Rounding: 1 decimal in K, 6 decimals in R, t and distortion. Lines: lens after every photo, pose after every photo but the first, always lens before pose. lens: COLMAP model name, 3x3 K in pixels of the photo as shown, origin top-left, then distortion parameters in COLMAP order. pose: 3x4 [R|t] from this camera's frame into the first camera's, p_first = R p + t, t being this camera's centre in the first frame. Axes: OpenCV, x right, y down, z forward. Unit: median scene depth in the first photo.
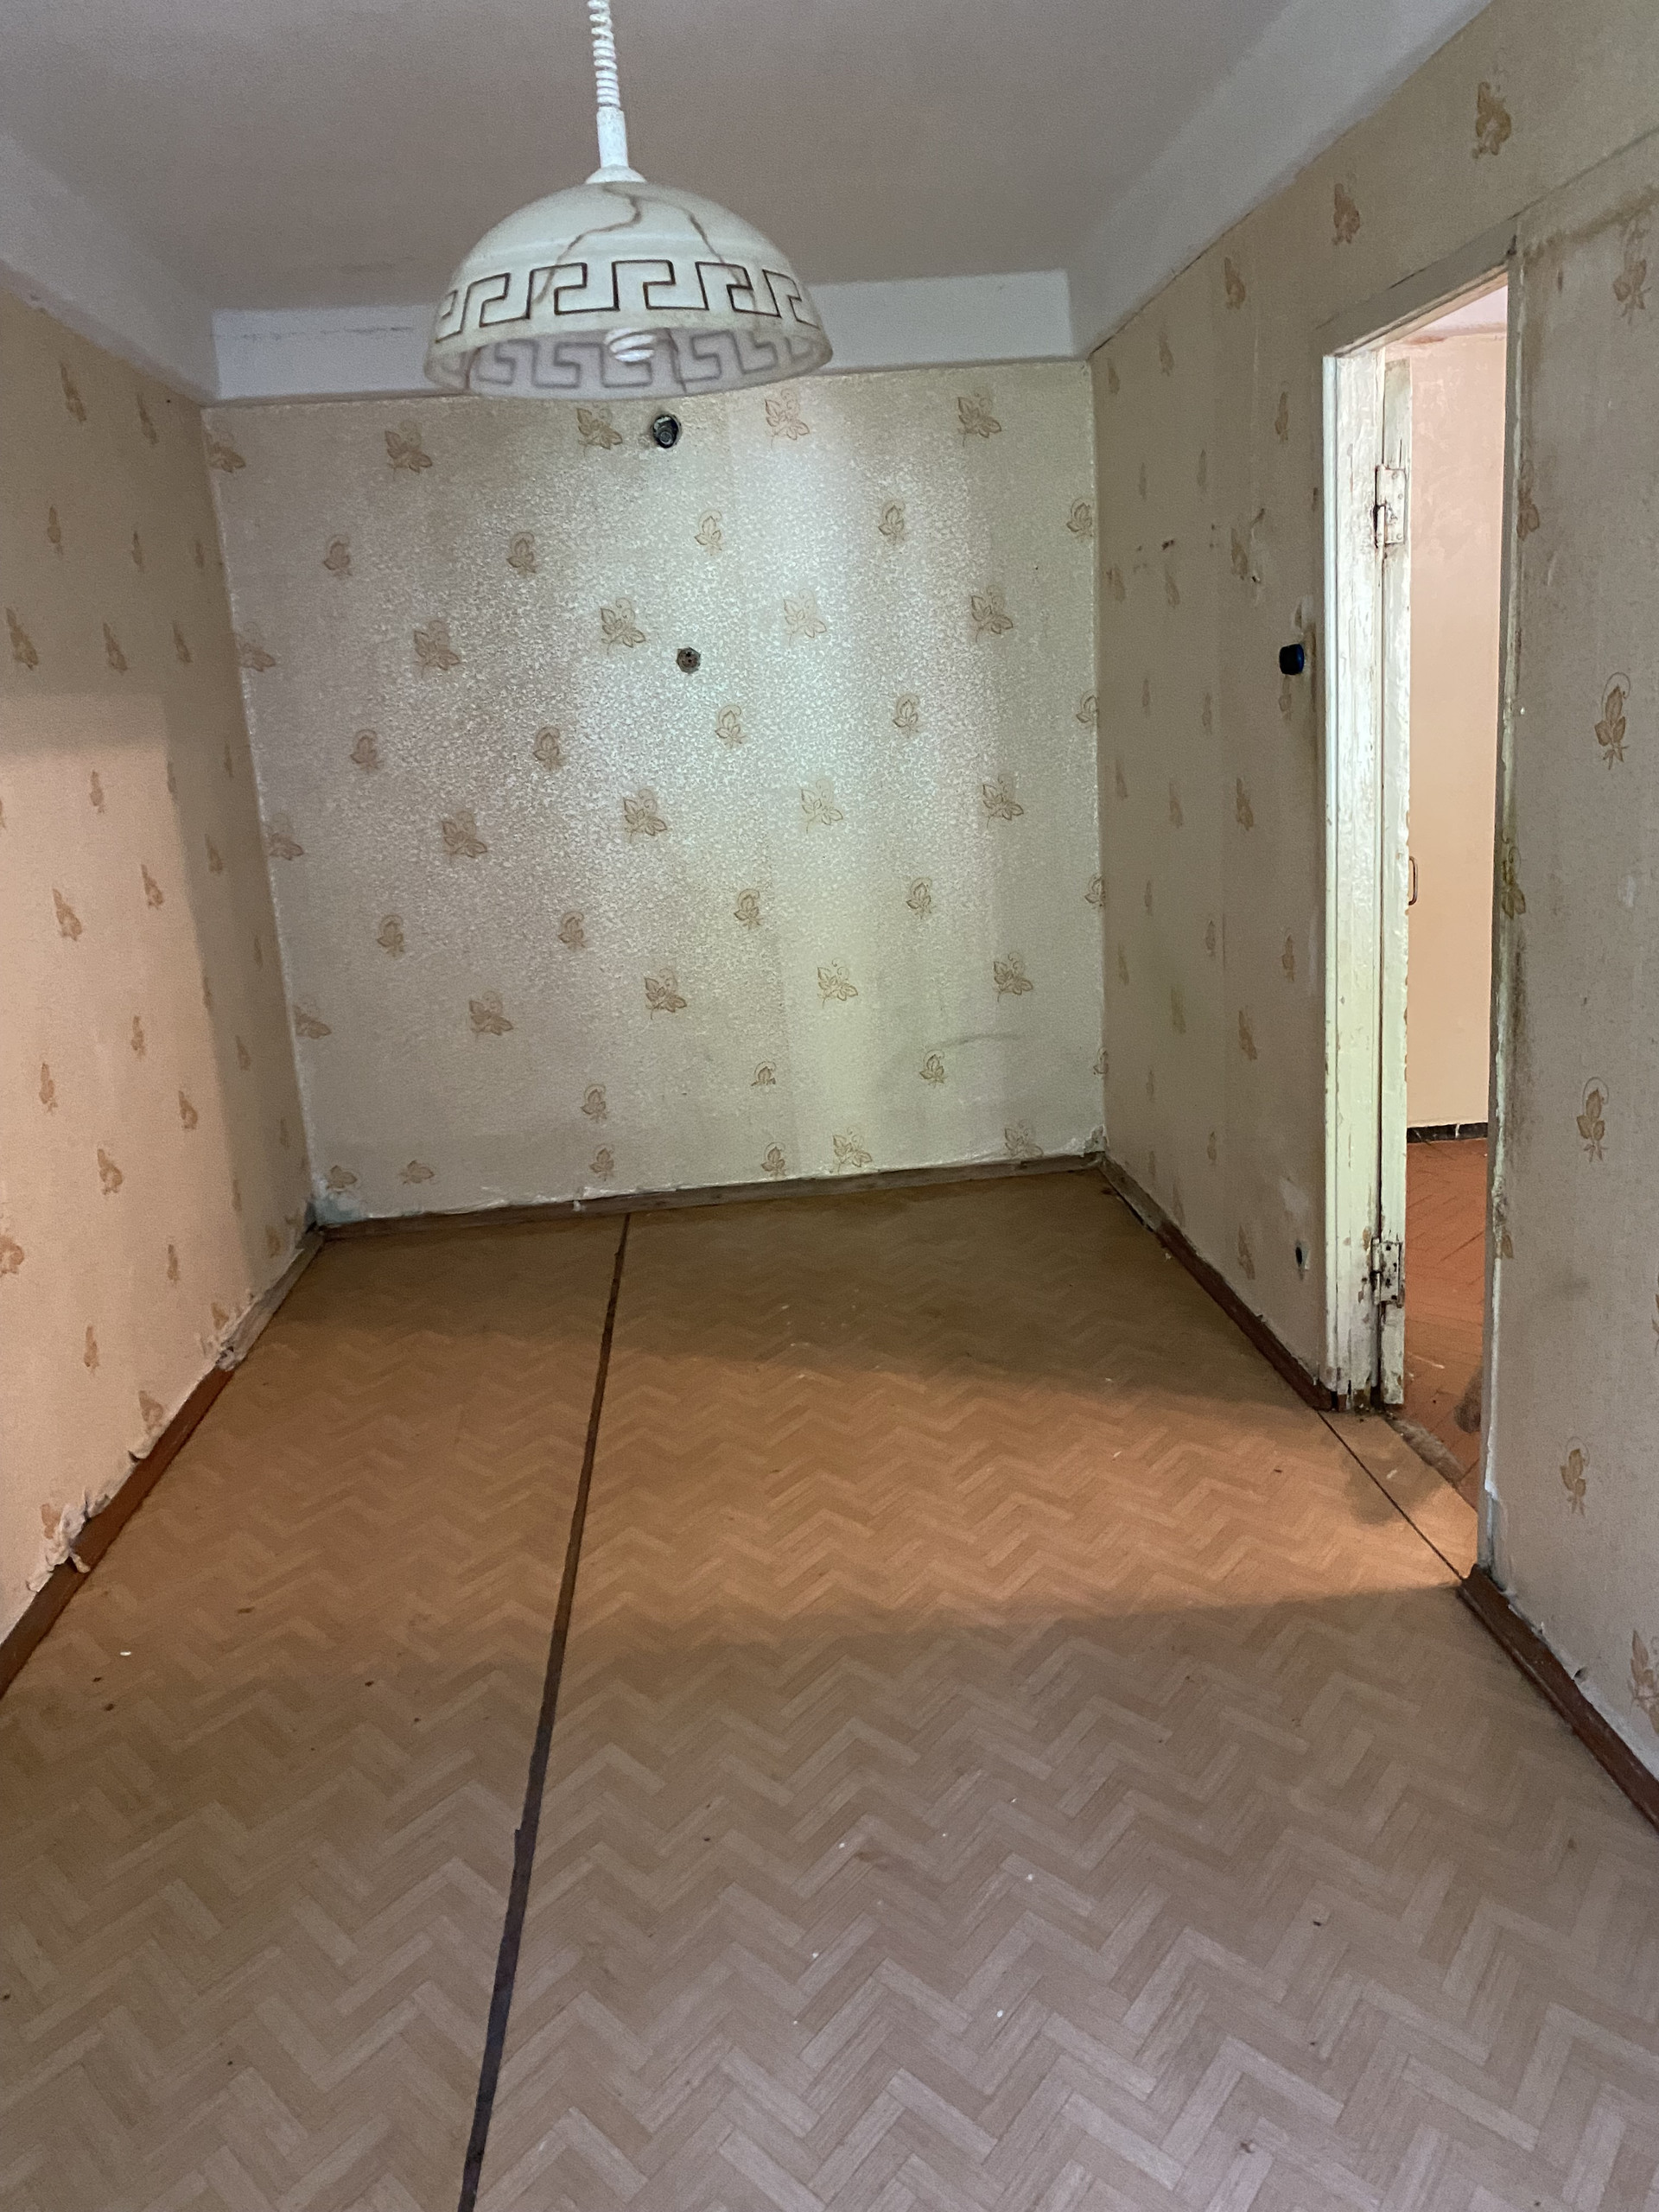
lens RADIAL K [[1706.4, 0, 829.9], [0, 1706.4, 1105.5], [0, 0, 1]] dist [0.024892, -0.011329]
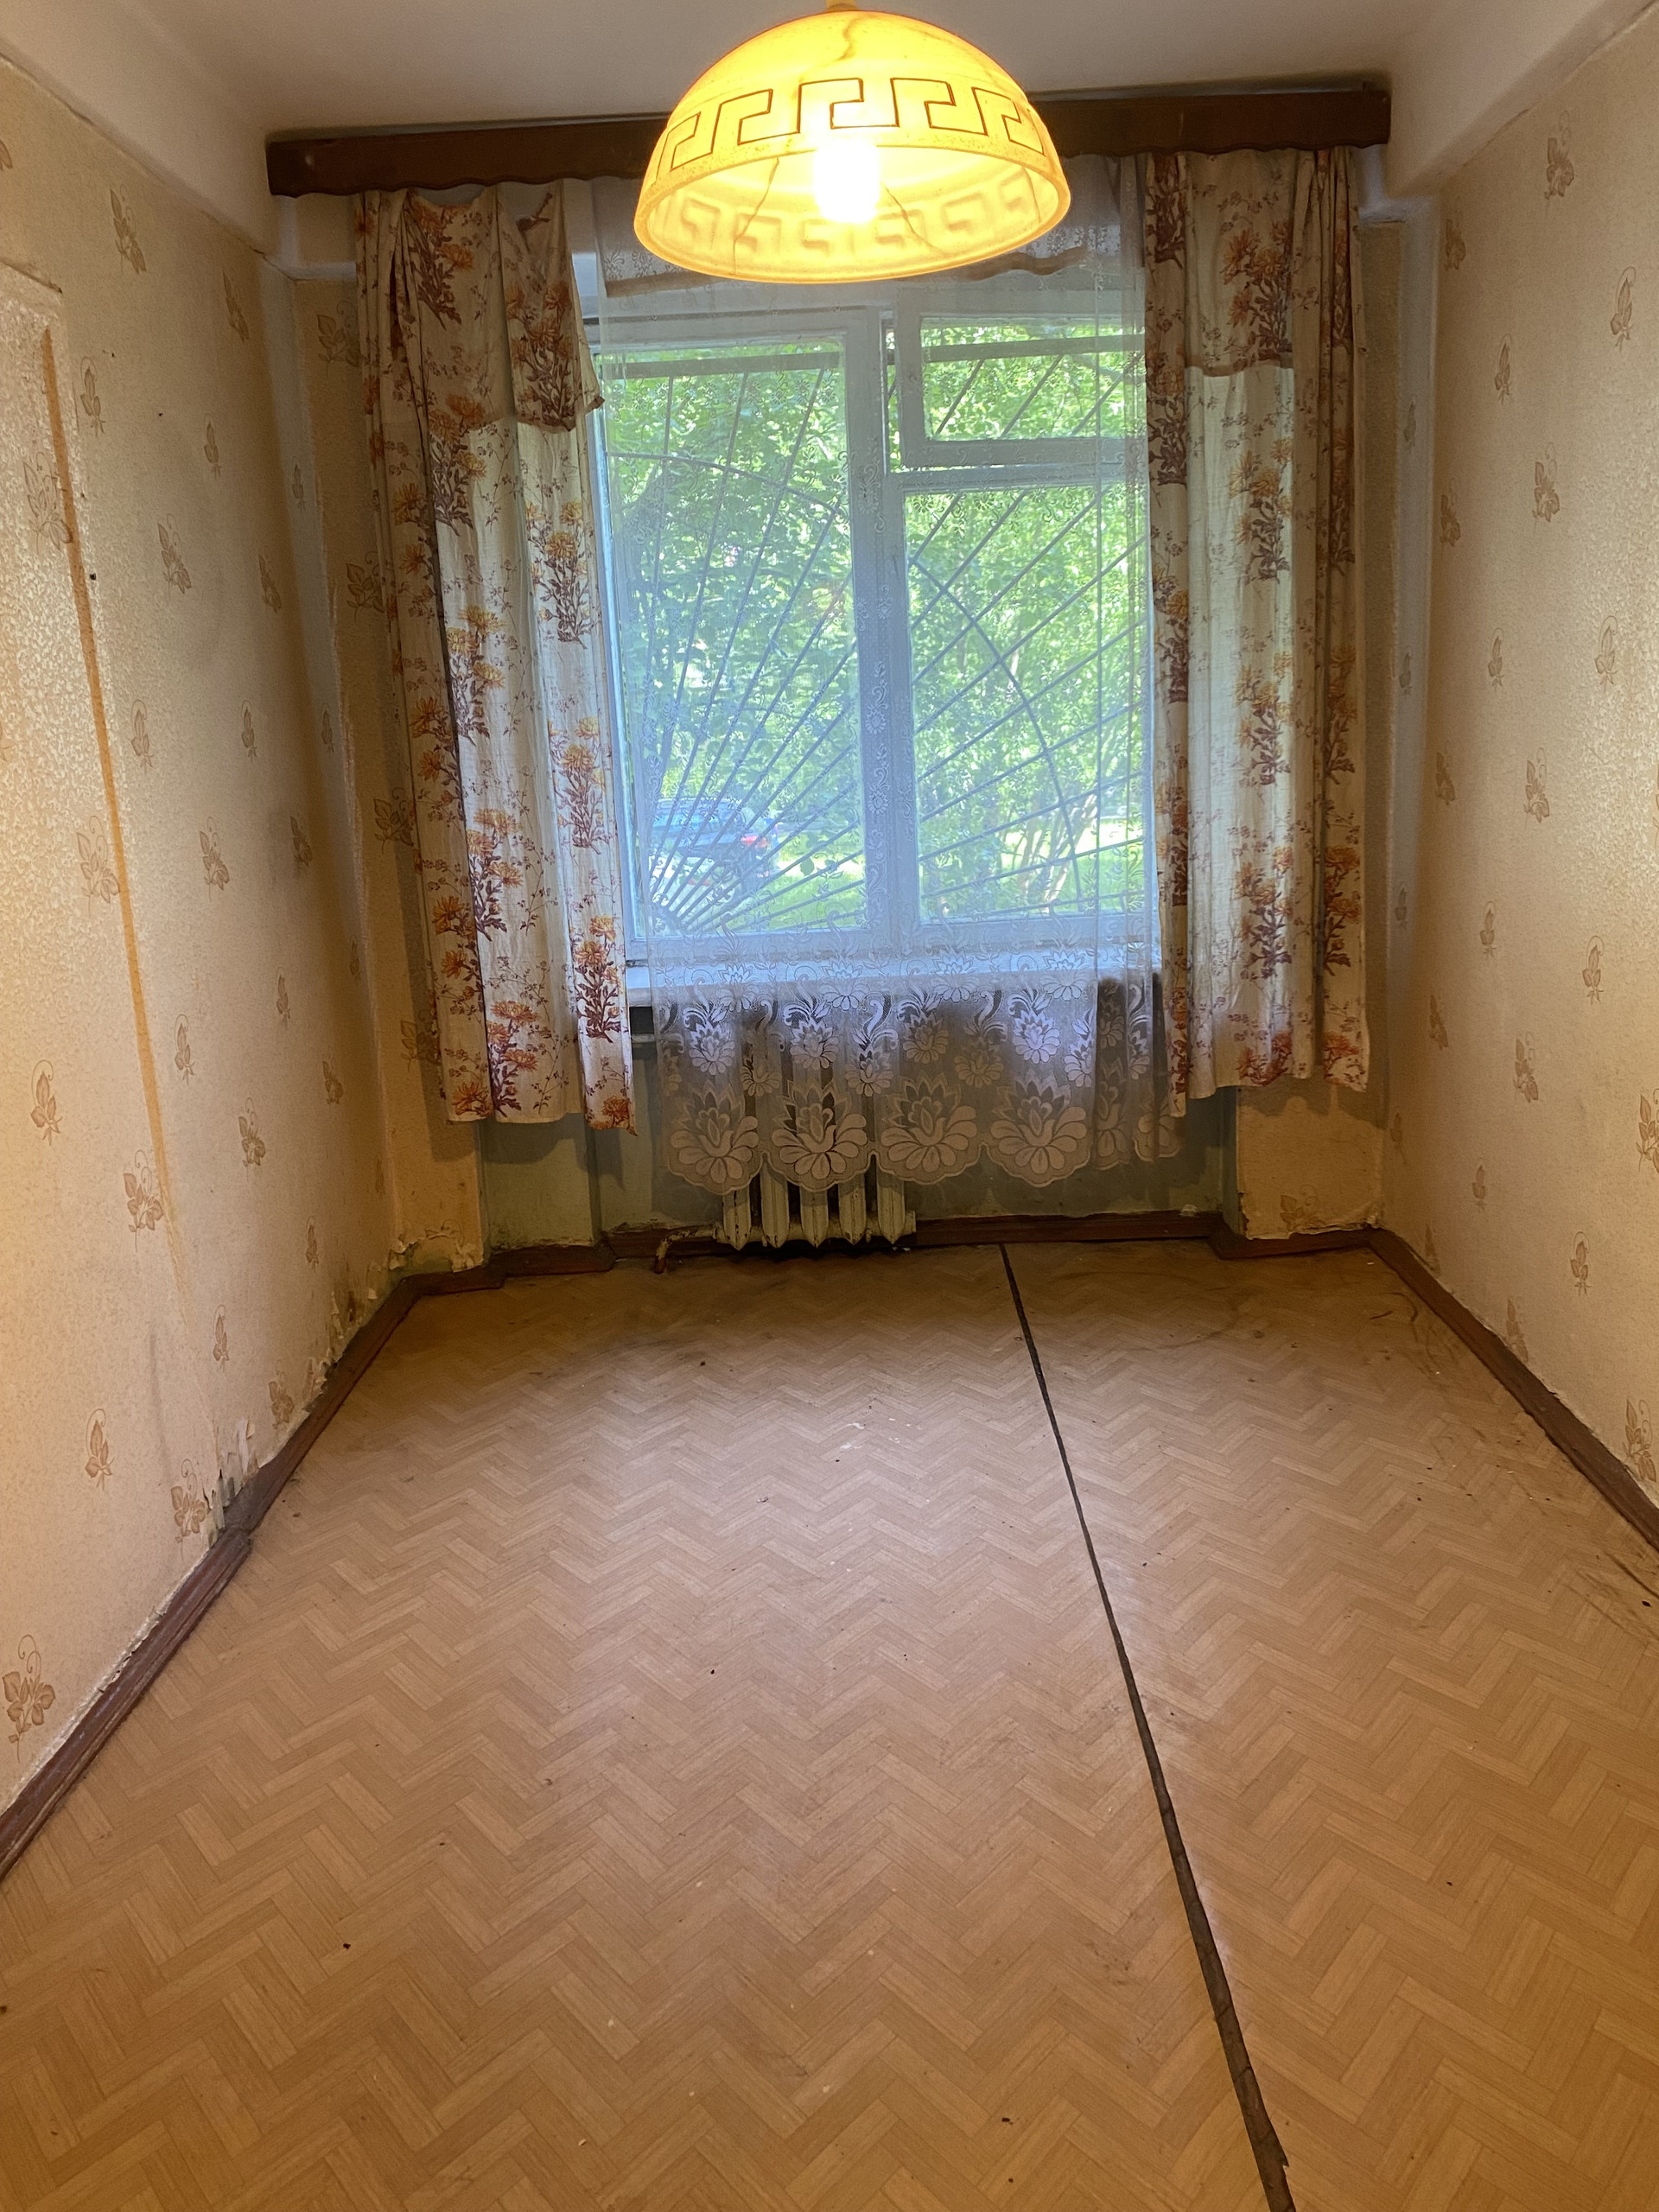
lens RADIAL K [[1706.4, 0, 830.4], [0, 1706.4, 1103.9], [0, 0, 1]] dist [0.024892, -0.011329]
pose [[-0.990655, 0.091188, 0.101431, -0.119286], [0.125790, 0.898313, 0.420965, -0.302976], [-0.052730, 0.429789, -0.901388, 1.582922]]
